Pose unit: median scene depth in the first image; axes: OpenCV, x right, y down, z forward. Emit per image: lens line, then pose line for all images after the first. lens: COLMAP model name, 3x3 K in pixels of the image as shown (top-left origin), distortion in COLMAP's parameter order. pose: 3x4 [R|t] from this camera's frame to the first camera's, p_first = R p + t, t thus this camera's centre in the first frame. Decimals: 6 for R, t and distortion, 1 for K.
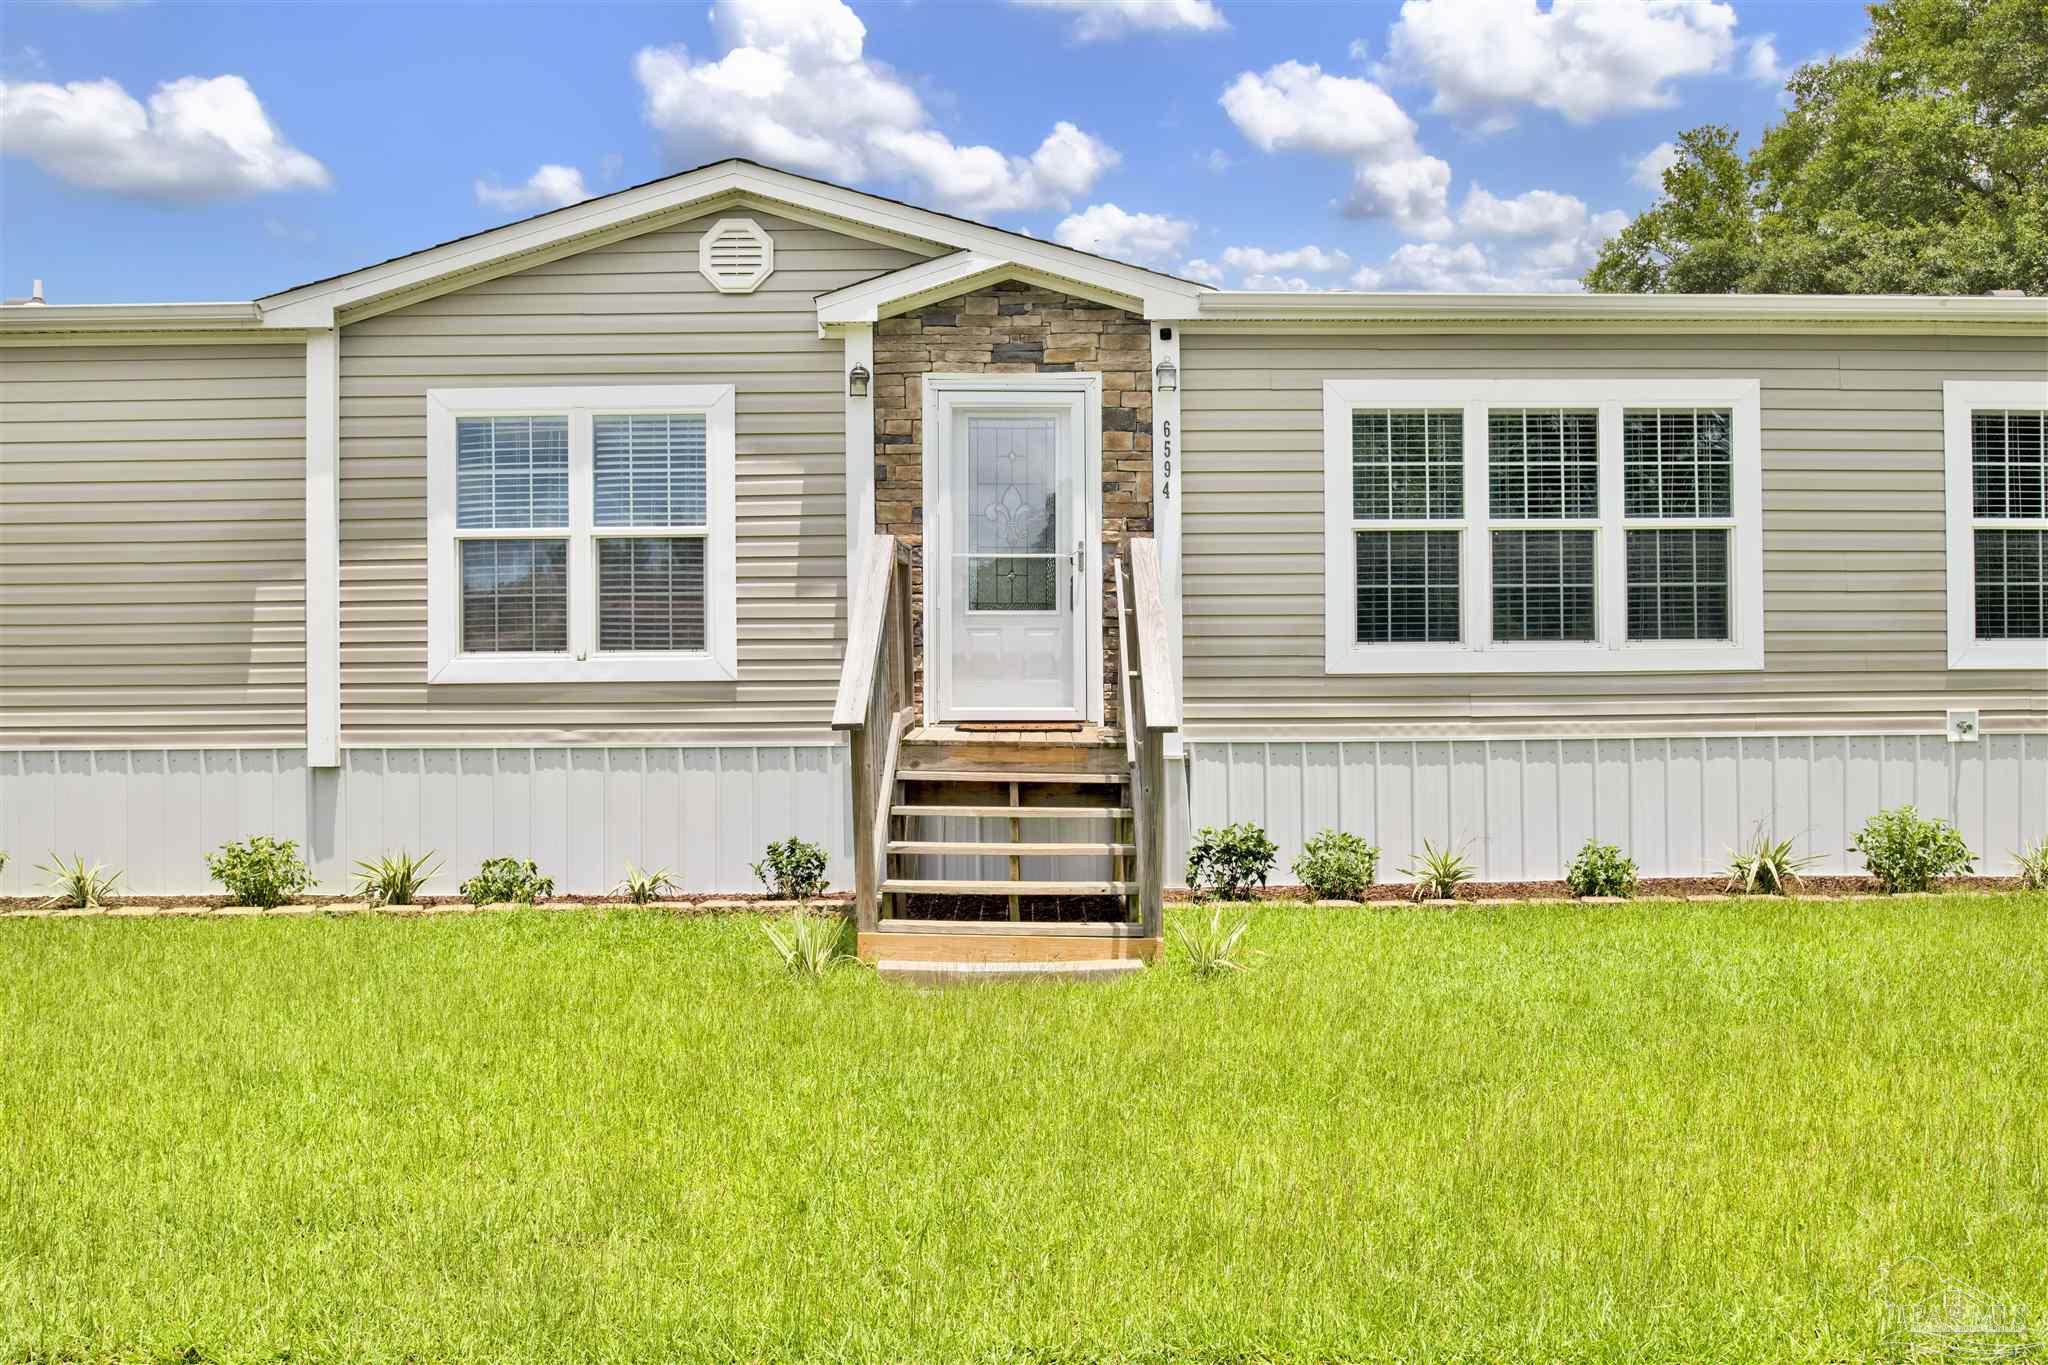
lens RADIAL K [[1855.6, 0, 1024.0], [0, 1855.6, 682.5], [0, 0, 1]] dist [-0.055743, 0.002808]
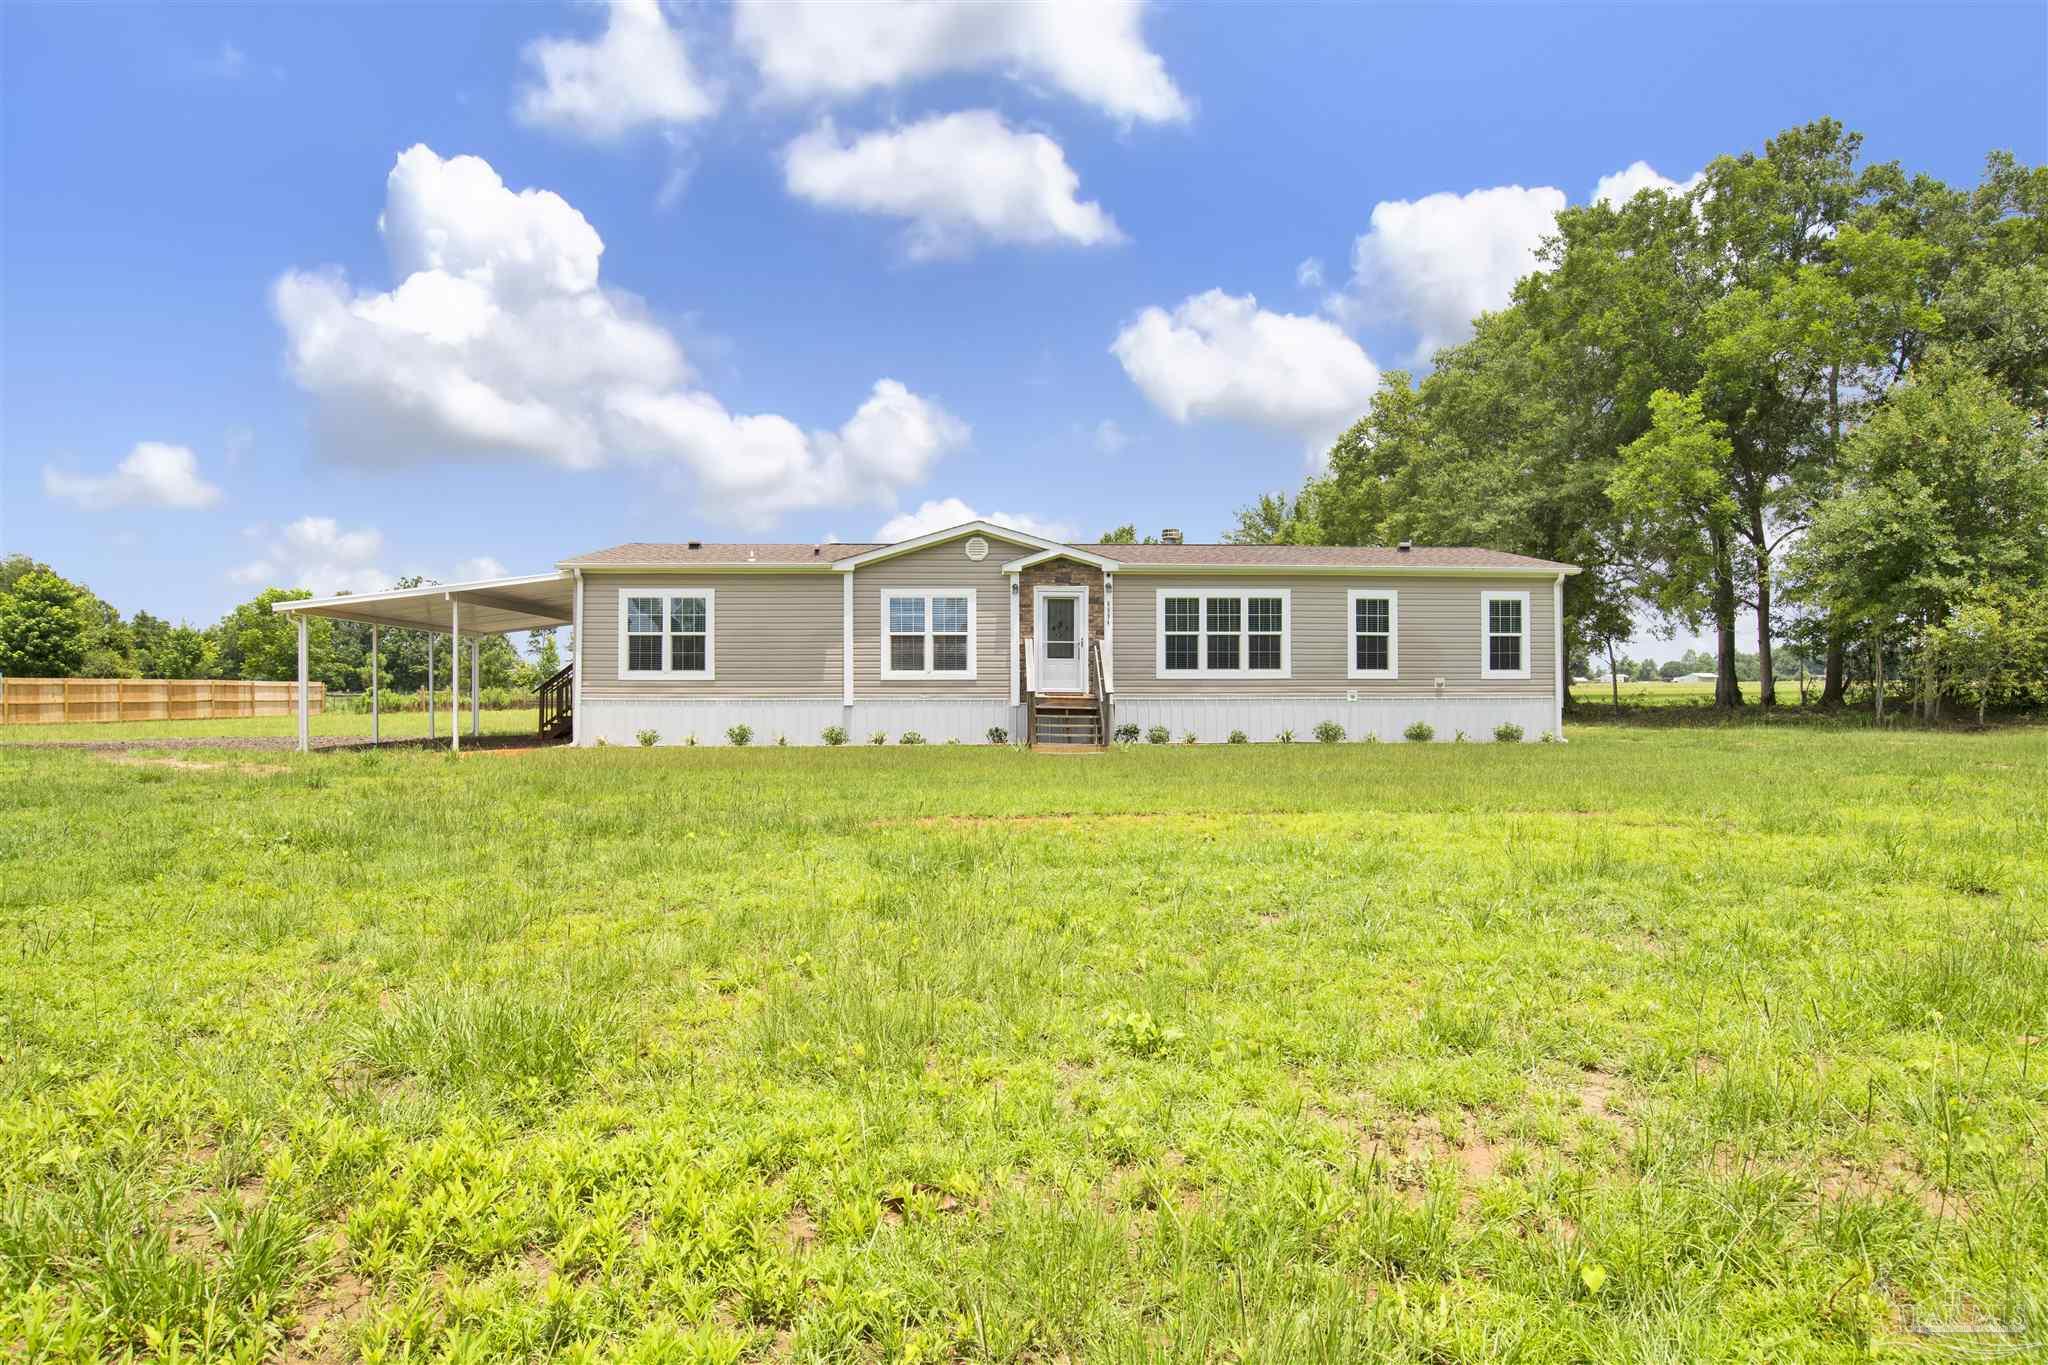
lens RADIAL K [[1214.7, 0, 1024.0], [0, 1214.7, 682.5], [0, 0, 1]] dist [-0.037147, -0.000349]
pose [[0.999466, 0.006552, 0.031998, -0.140083], [-0.006430, 0.999972, -0.003918, 0.012134], [-0.032022, 0.003710, 0.999480, -1.140636]]
